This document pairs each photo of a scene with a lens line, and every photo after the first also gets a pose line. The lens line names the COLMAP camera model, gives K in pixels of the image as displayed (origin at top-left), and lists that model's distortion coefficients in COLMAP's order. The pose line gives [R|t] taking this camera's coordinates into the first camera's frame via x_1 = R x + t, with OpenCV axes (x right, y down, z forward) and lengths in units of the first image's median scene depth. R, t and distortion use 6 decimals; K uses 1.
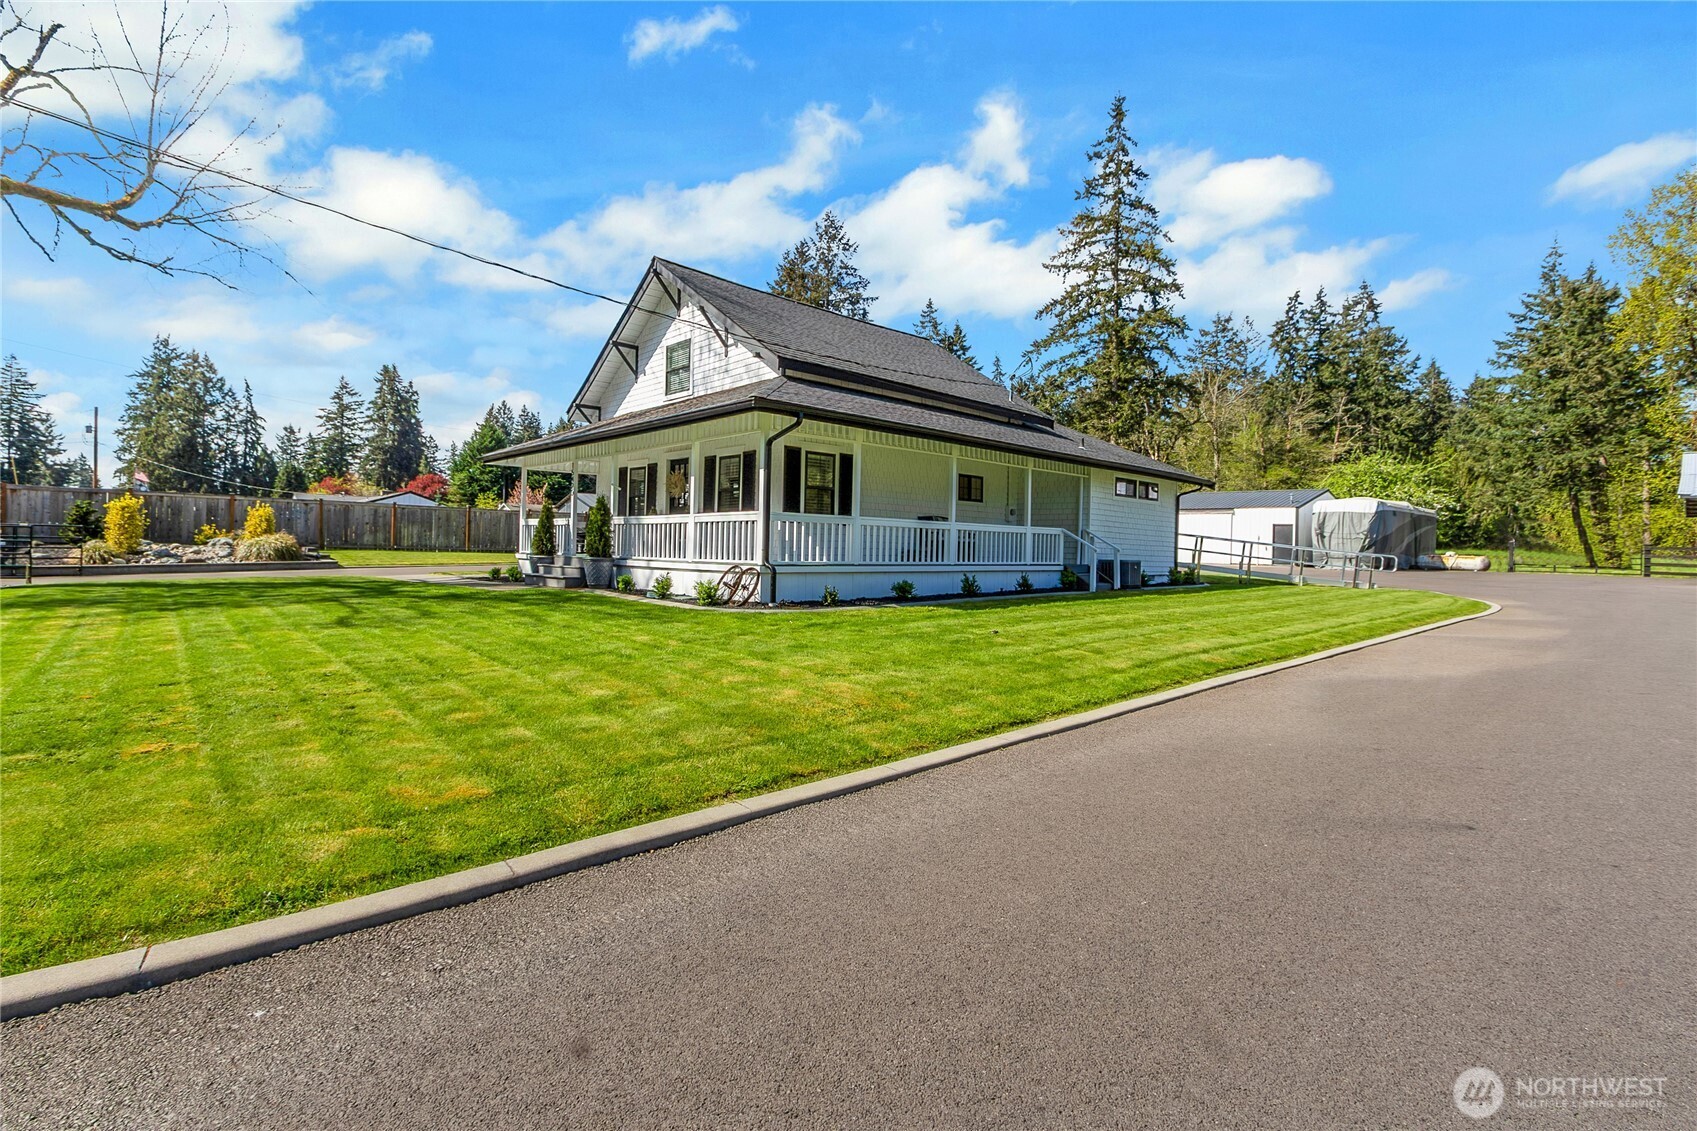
lens RADIAL K [[787.7, 0, 840.4], [0, 787.7, 540.5], [0, 0, 1]] dist [0.000951, -0.000291]
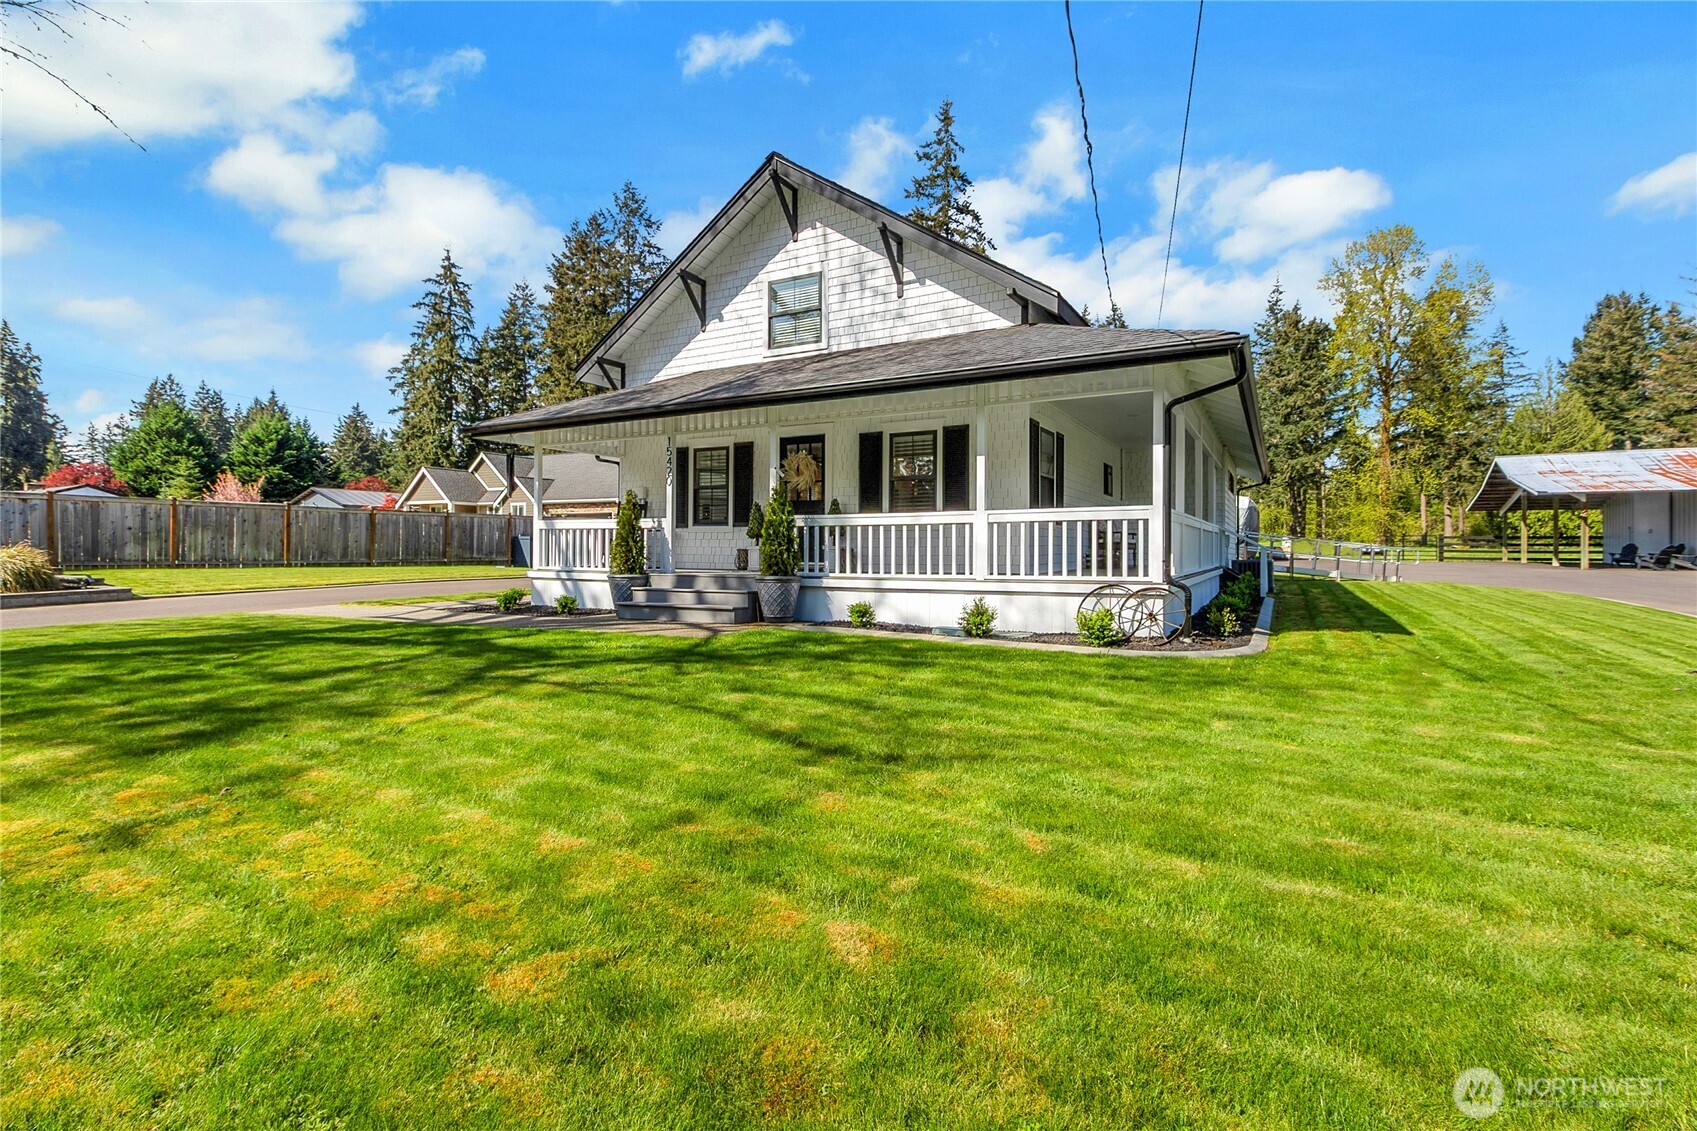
lens RADIAL K [[787.7, 0, 840.4], [0, 787.7, 540.5], [0, 0, 1]] dist [0.000951, -0.000291]
pose [[0.951186, -0.015421, 0.308231, -0.229579], [0.014669, 0.999881, 0.004756, -0.005634], [-0.308268, -0.000002, 0.951300, 0.169869]]
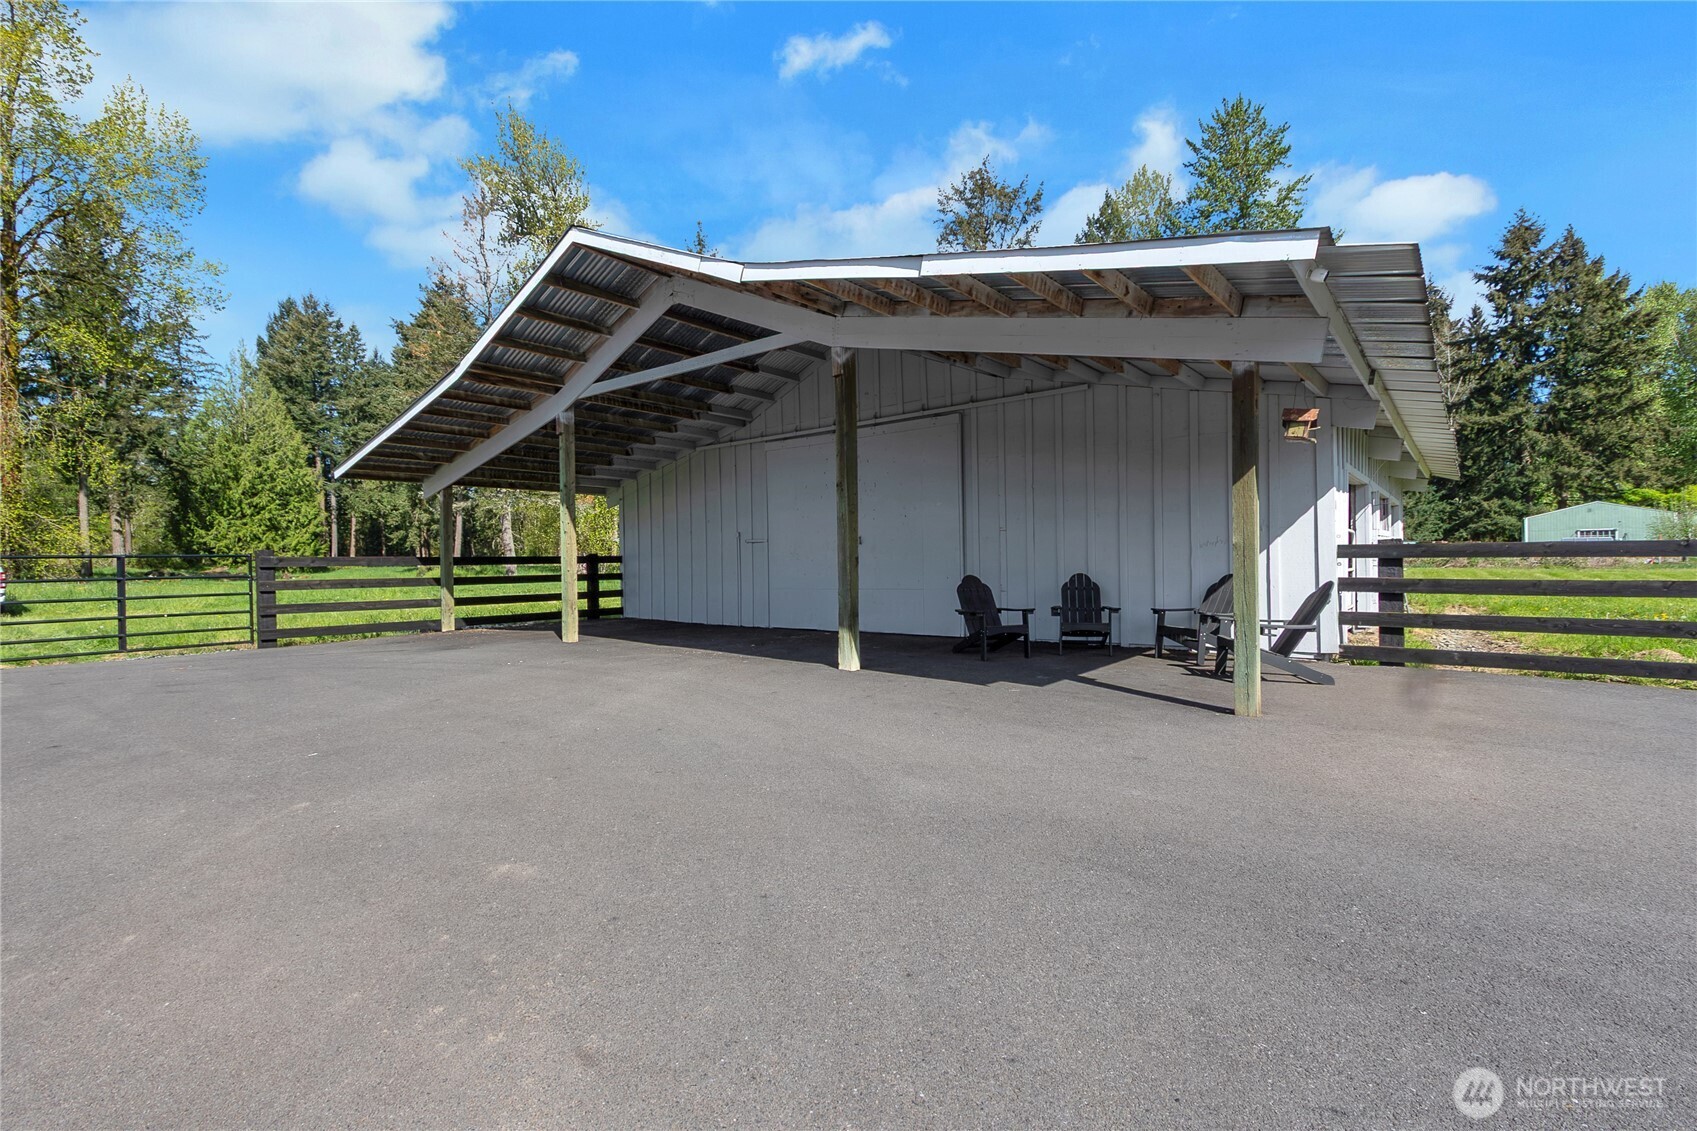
lens RADIAL K [[784.3, 0, 836.6], [0, 784.3, 569.4], [0, 0, 1]] dist [0.001035, 0.000761]
pose [[-0.161314, -0.028202, 0.986500, 0.724012], [0.008205, 0.999519, 0.029916, 0.005012], [-0.986869, 0.012920, -0.161005, 0.913221]]
